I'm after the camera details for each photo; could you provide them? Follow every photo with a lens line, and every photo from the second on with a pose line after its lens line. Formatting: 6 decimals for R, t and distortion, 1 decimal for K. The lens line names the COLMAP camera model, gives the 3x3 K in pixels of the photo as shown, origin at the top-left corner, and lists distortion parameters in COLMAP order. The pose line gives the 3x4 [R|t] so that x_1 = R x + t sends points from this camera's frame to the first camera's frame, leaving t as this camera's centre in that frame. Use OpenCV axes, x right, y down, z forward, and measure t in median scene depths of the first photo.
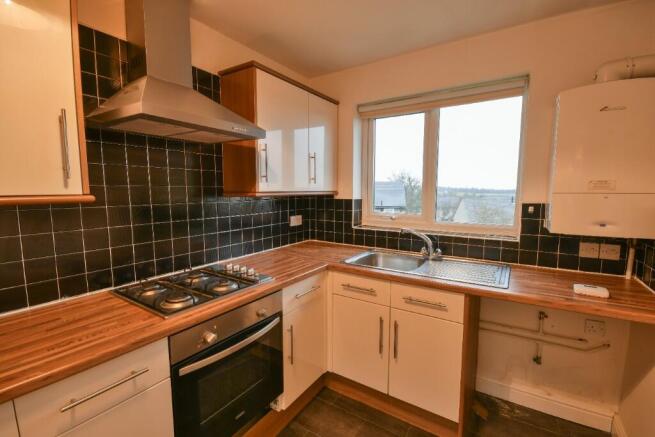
lens RADIAL K [[294.2, 0, 327.5], [0, 294.2, 218.5], [0, 0, 1]] dist [-0.003430, -0.000307]
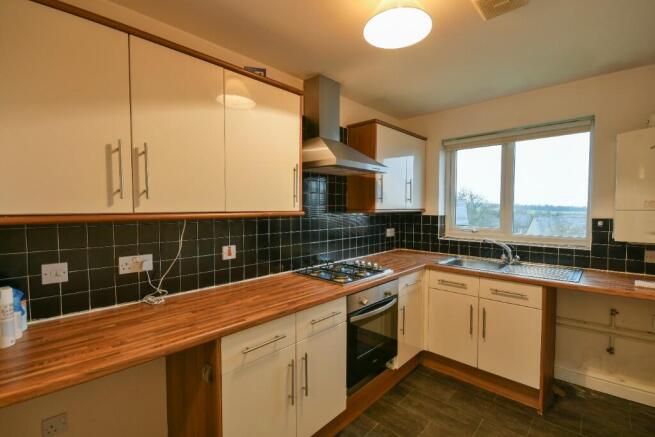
lens RADIAL K [[292.2, 0, 333.6], [0, 292.2, 219.5], [0, 0, 1]] dist [0.009529, -0.010616]
pose [[0.985269, 0.004884, -0.170945, -0.192668], [-0.014595, 0.998346, -0.055601, 0.036240], [0.170390, 0.057277, 0.983711, -0.388500]]
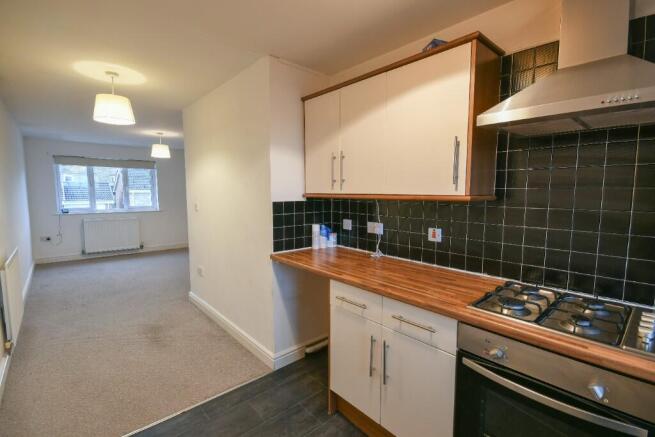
lens RADIAL K [[292.2, 0, 333.6], [0, 292.2, 219.5], [0, 0, 1]] dist [0.009529, -0.010616]
pose [[-0.235411, 0.090778, -0.967647, 0.360531], [-0.099264, 0.988176, 0.116853, -0.040392], [0.966813, 0.123561, -0.223617, 0.421311]]
